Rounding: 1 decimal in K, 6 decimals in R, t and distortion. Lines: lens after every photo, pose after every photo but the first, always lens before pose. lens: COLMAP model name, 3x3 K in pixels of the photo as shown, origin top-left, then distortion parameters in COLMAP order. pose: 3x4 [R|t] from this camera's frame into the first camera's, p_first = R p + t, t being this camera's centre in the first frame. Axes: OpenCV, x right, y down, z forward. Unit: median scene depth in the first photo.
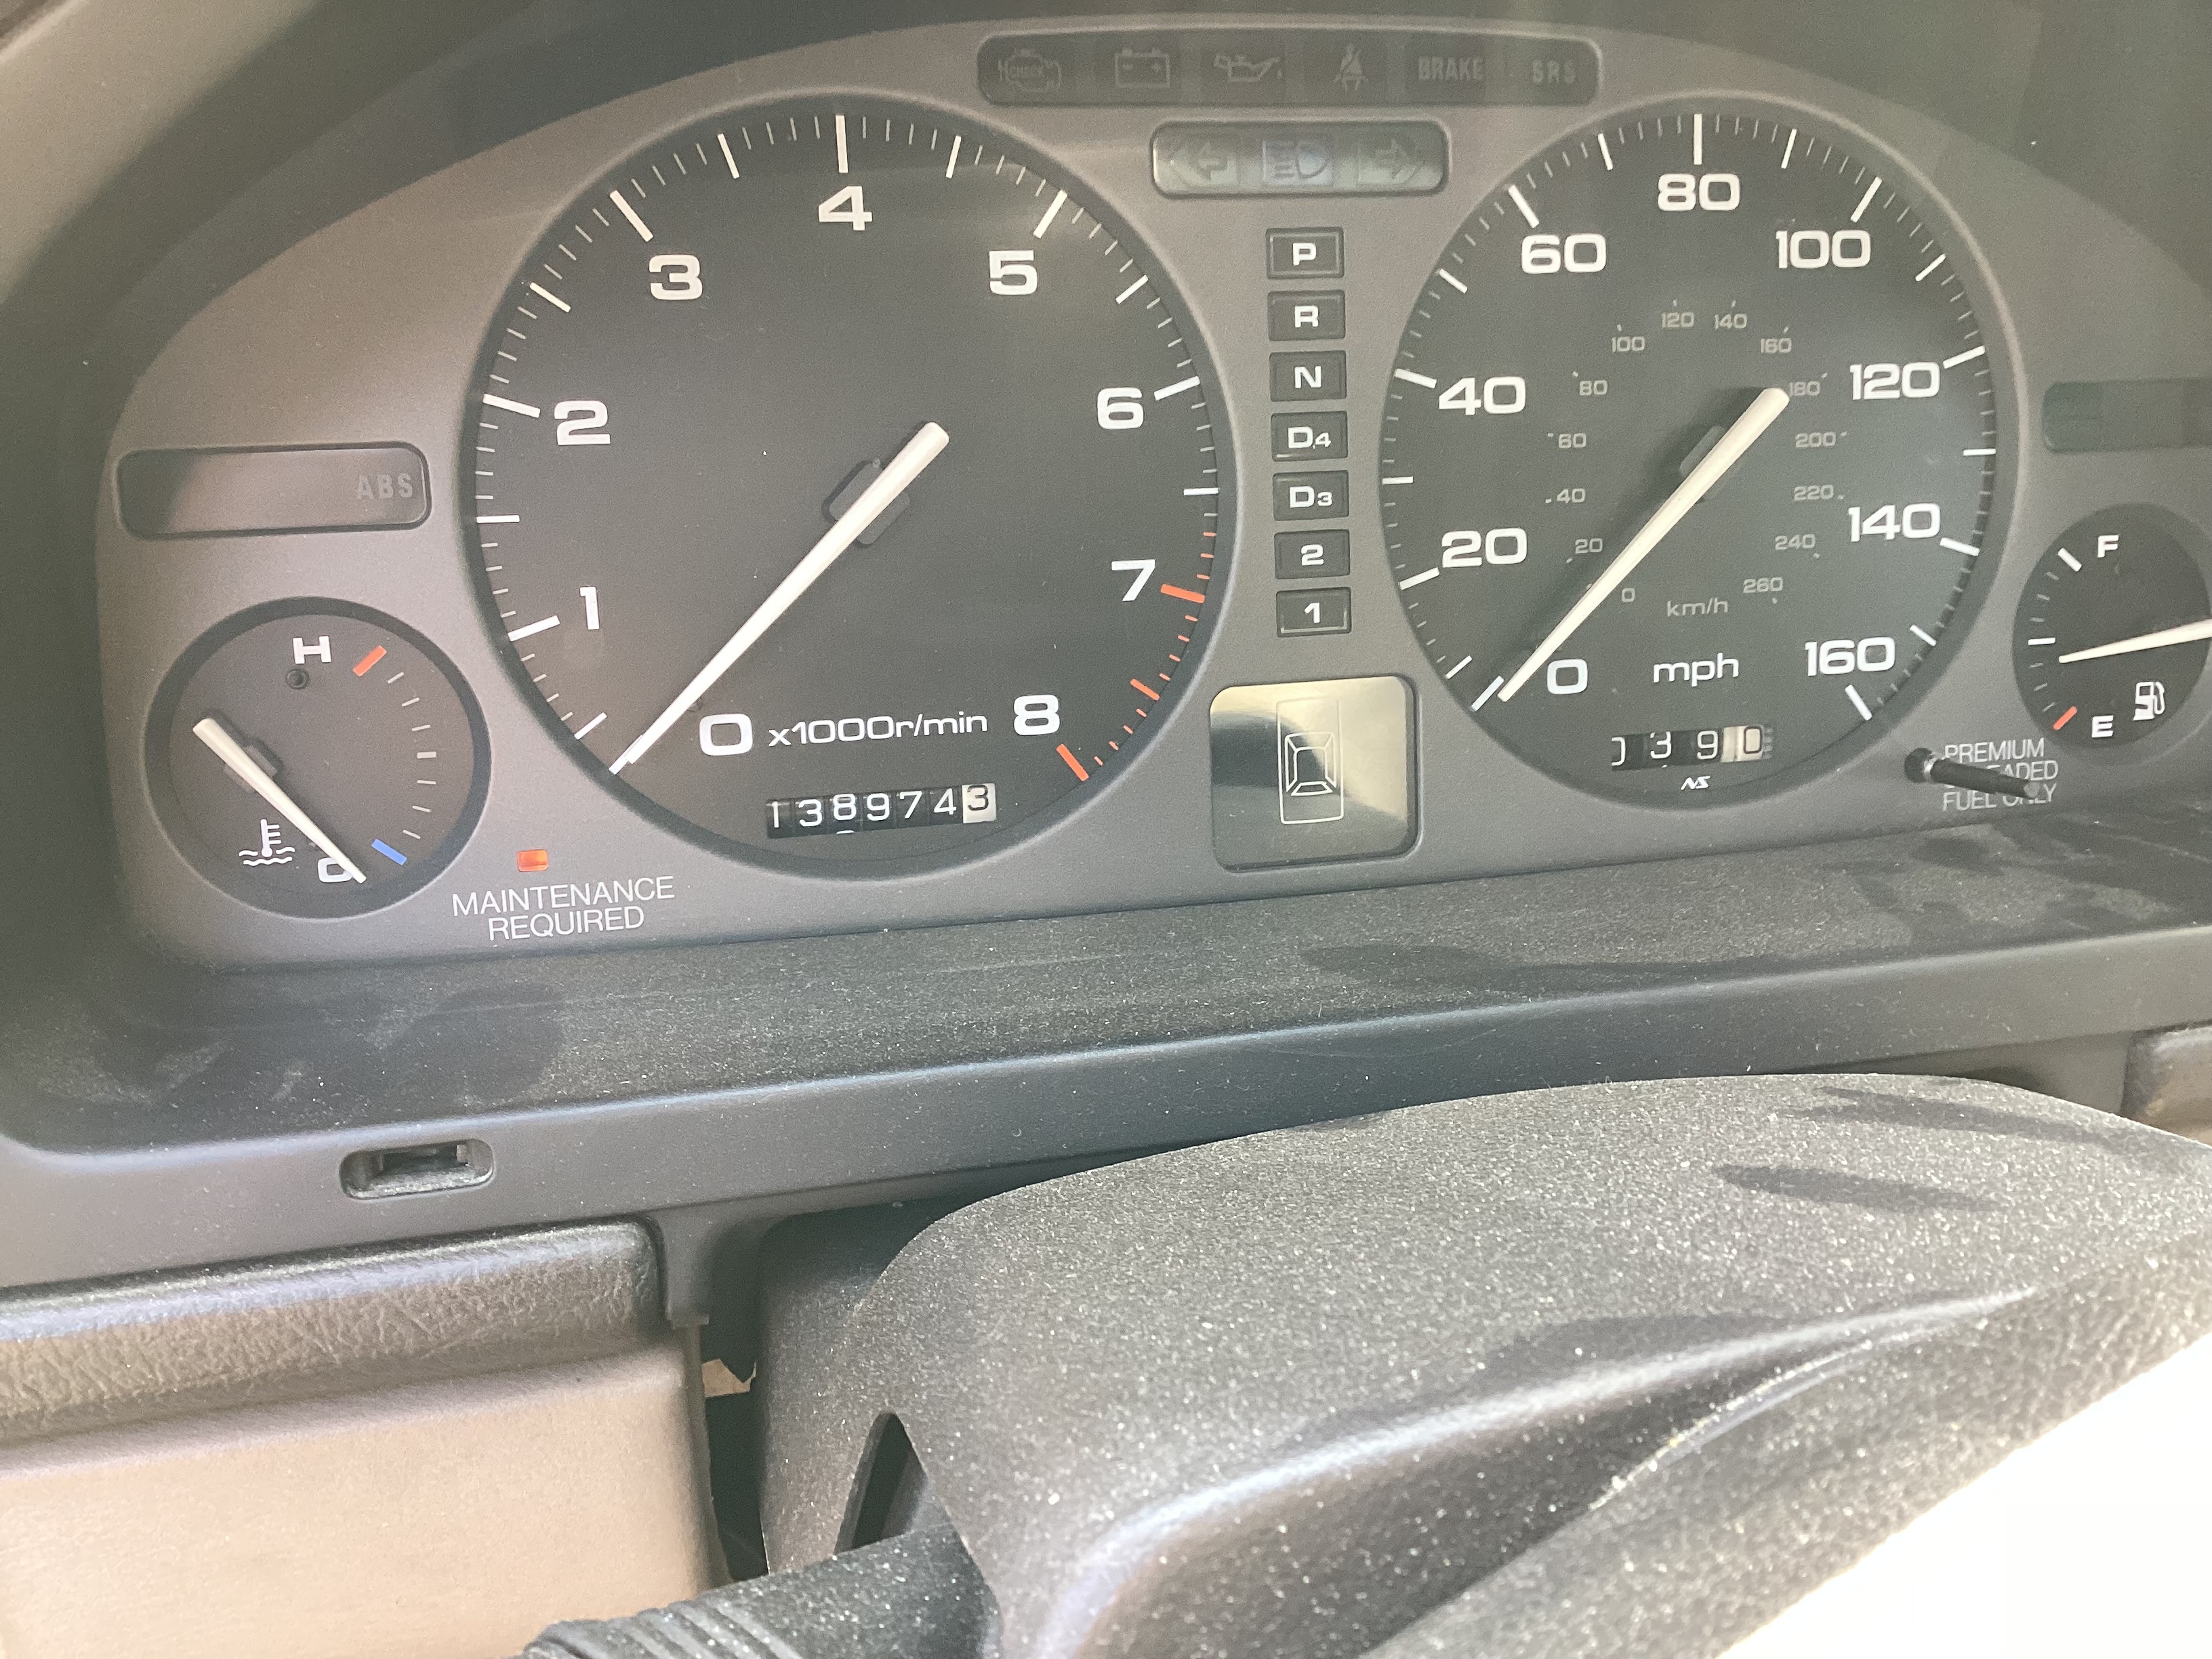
lens RADIAL K [[1995.4, 0, 1105.1], [0, 1995.4, 823.9], [0, 0, 1]] dist [-0.000035, -0.001192]
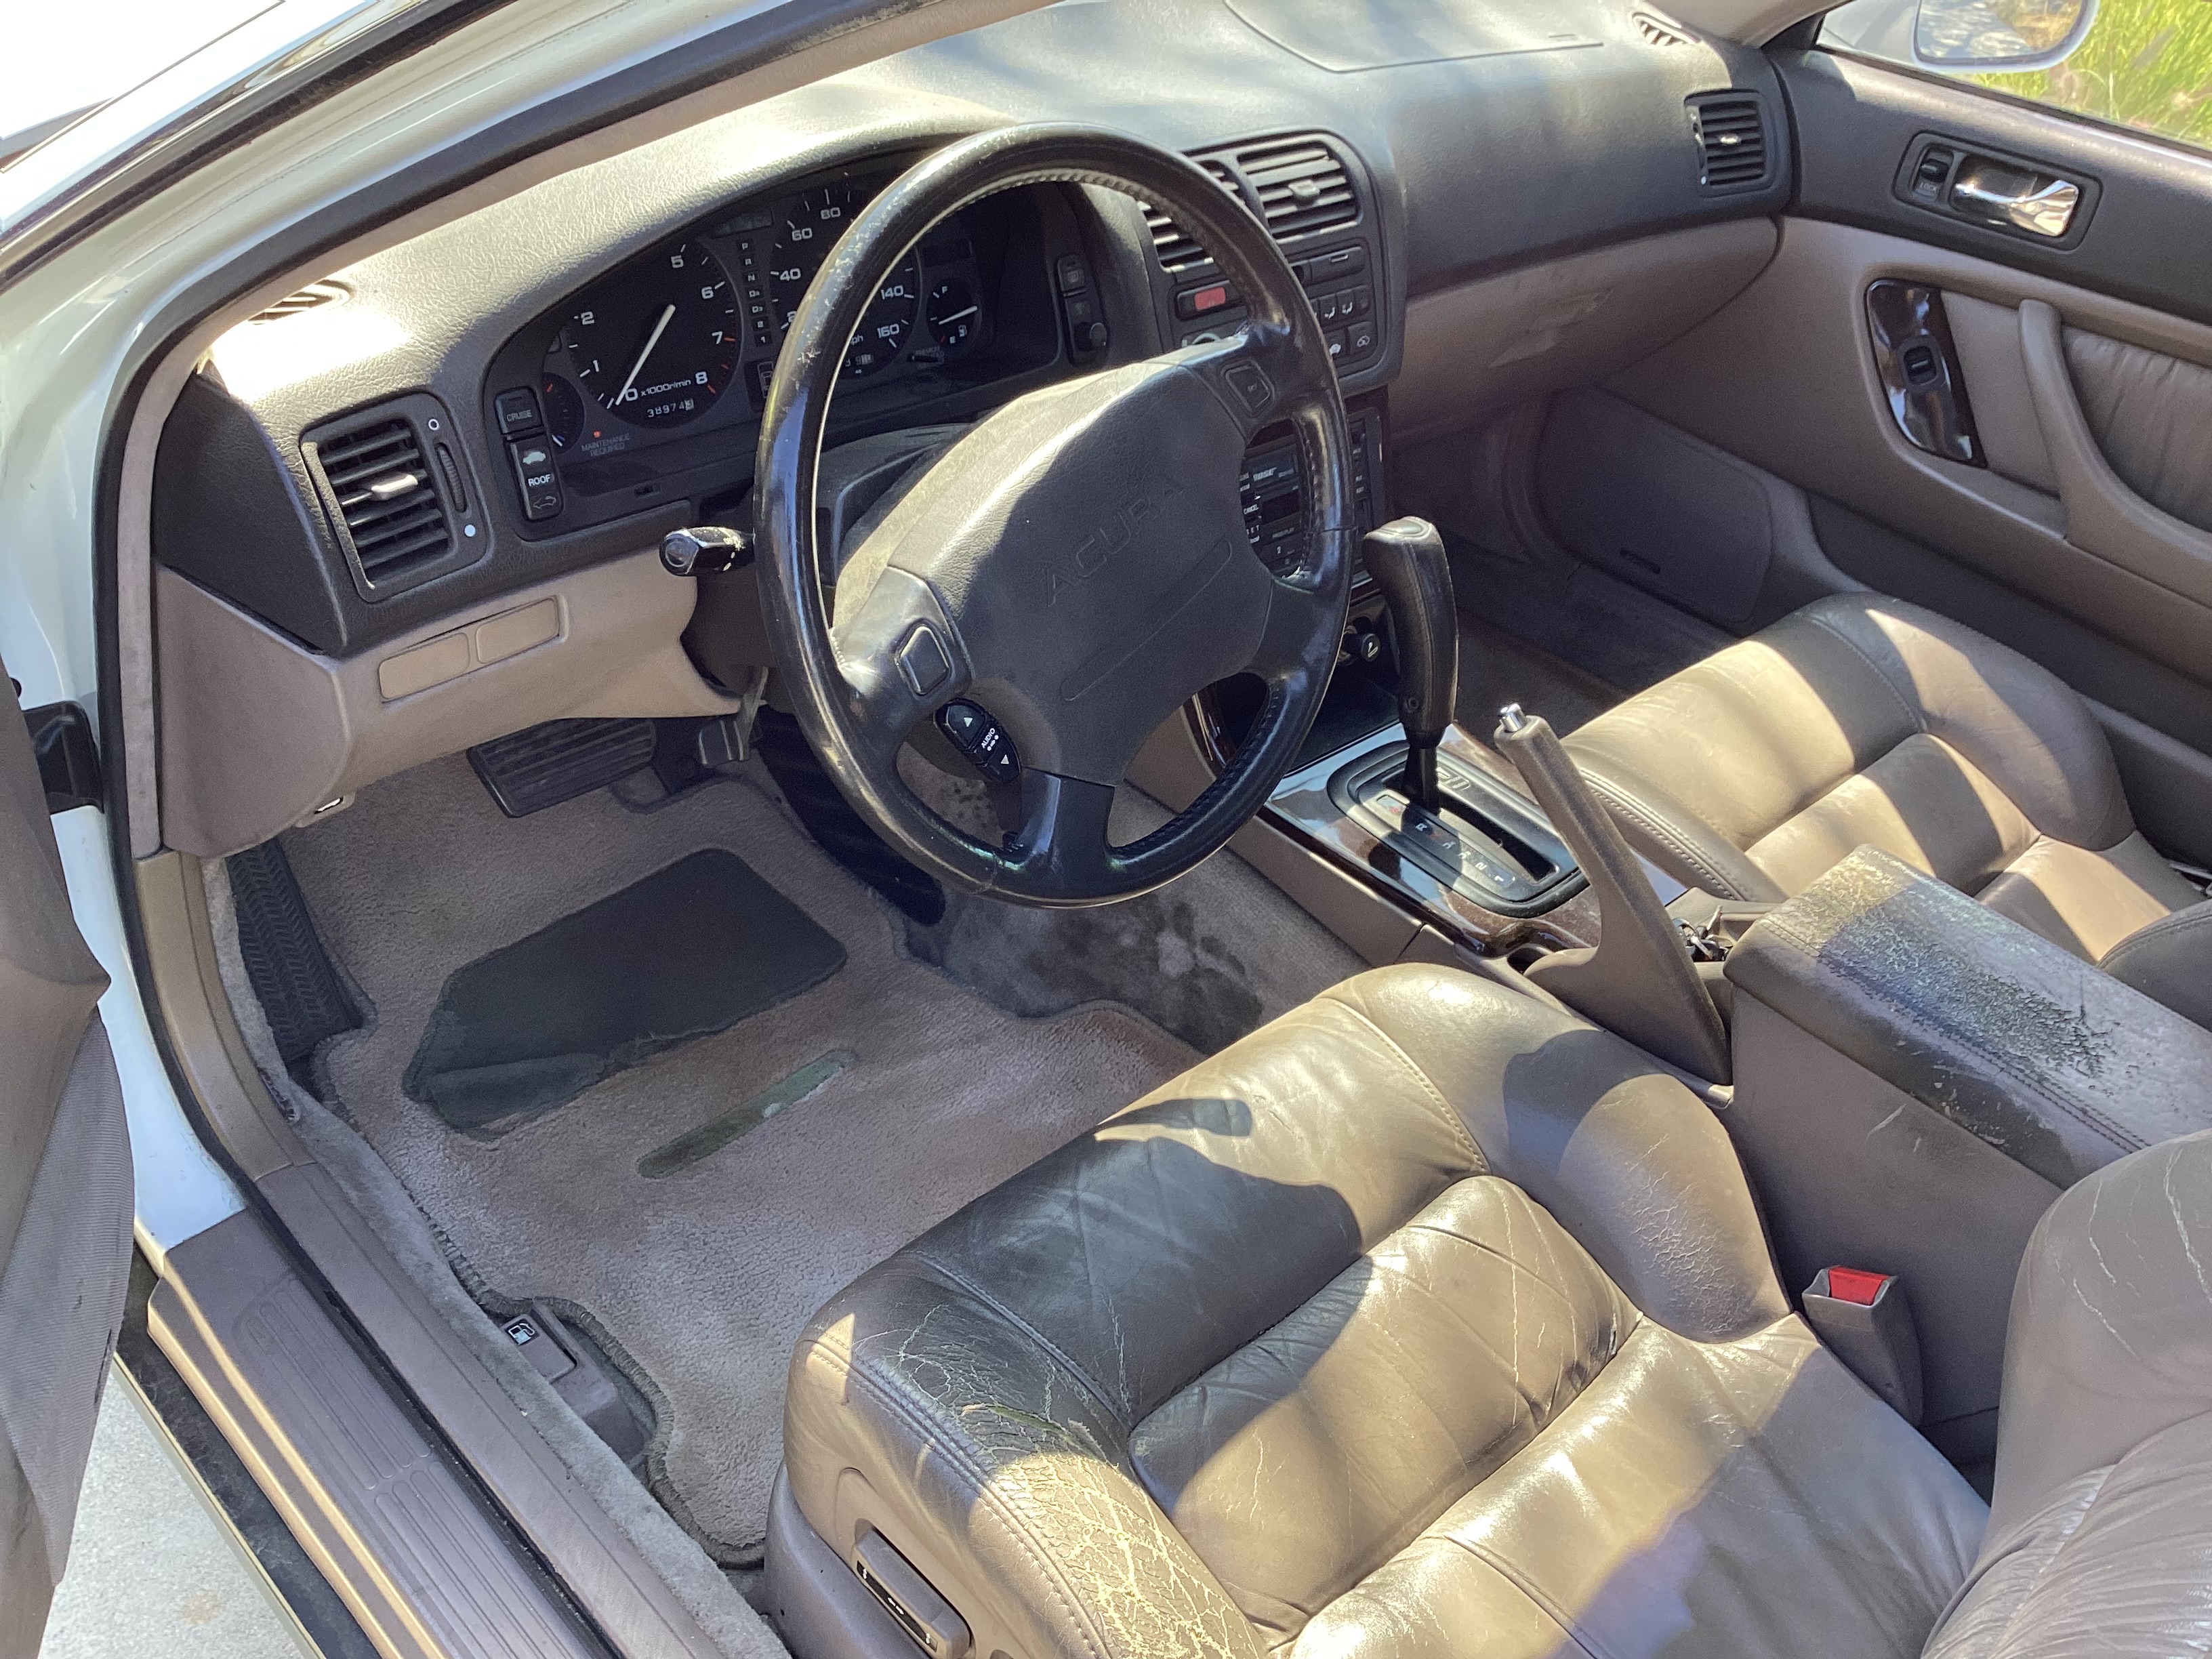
lens RADIAL K [[1995.4, 0, 1103.1], [0, 1995.4, 830.3], [0, 0, 1]] dist [-0.000035, -0.001192]
pose [[0.849893, -0.256102, 0.460536, -1.331898], [0.175506, 0.961629, 0.210871, 0.104086], [-0.496869, -0.098391, 0.862230, -2.683894]]
